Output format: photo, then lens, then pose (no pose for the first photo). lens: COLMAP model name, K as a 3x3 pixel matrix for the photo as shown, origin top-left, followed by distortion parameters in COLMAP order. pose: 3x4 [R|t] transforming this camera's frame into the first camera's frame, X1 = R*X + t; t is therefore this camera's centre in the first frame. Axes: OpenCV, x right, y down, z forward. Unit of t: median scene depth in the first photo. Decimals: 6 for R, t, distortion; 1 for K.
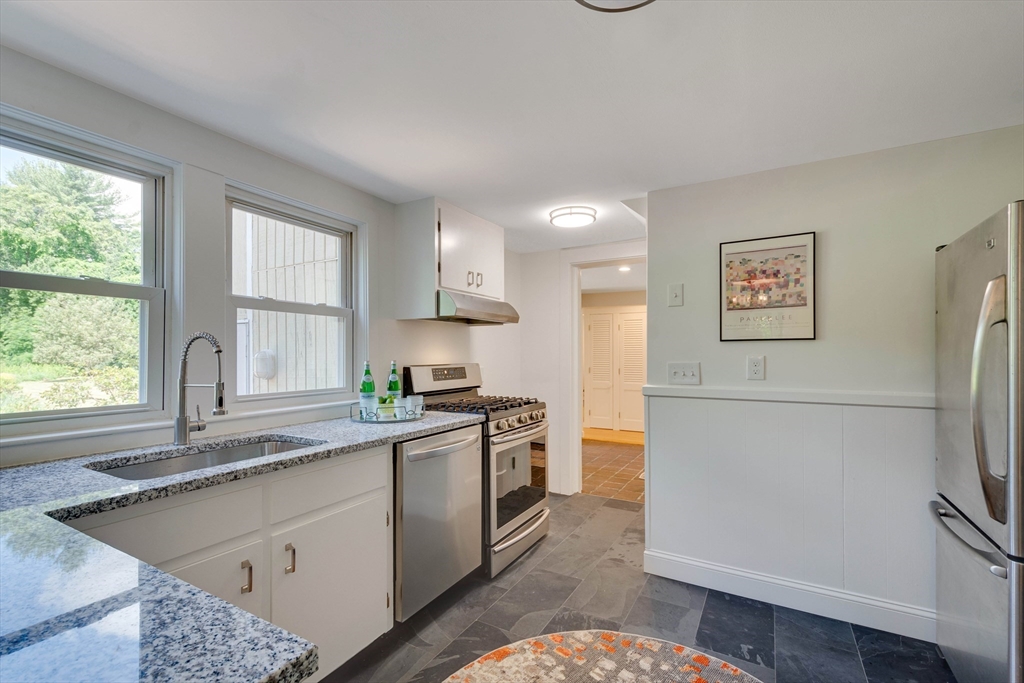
lens RADIAL K [[449.2, 0, 515.9], [0, 449.2, 348.9], [0, 0, 1]] dist [0.016178, -0.002699]
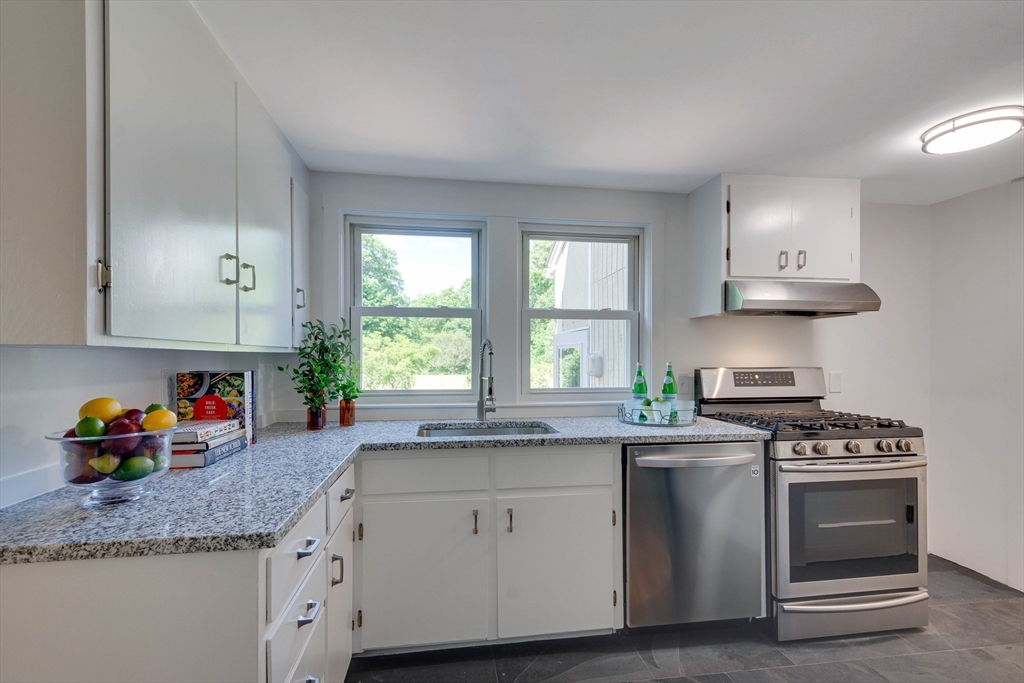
lens RADIAL K [[468.8, 0, 521.1], [0, 468.8, 352.7], [0, 0, 1]] dist [0.013315, -0.000344]
pose [[0.613738, -0.005433, -0.789491, 0.320217], [0.010074, 0.999949, 0.000950, 0.002166], [0.789445, -0.008536, 0.613762, 0.144216]]
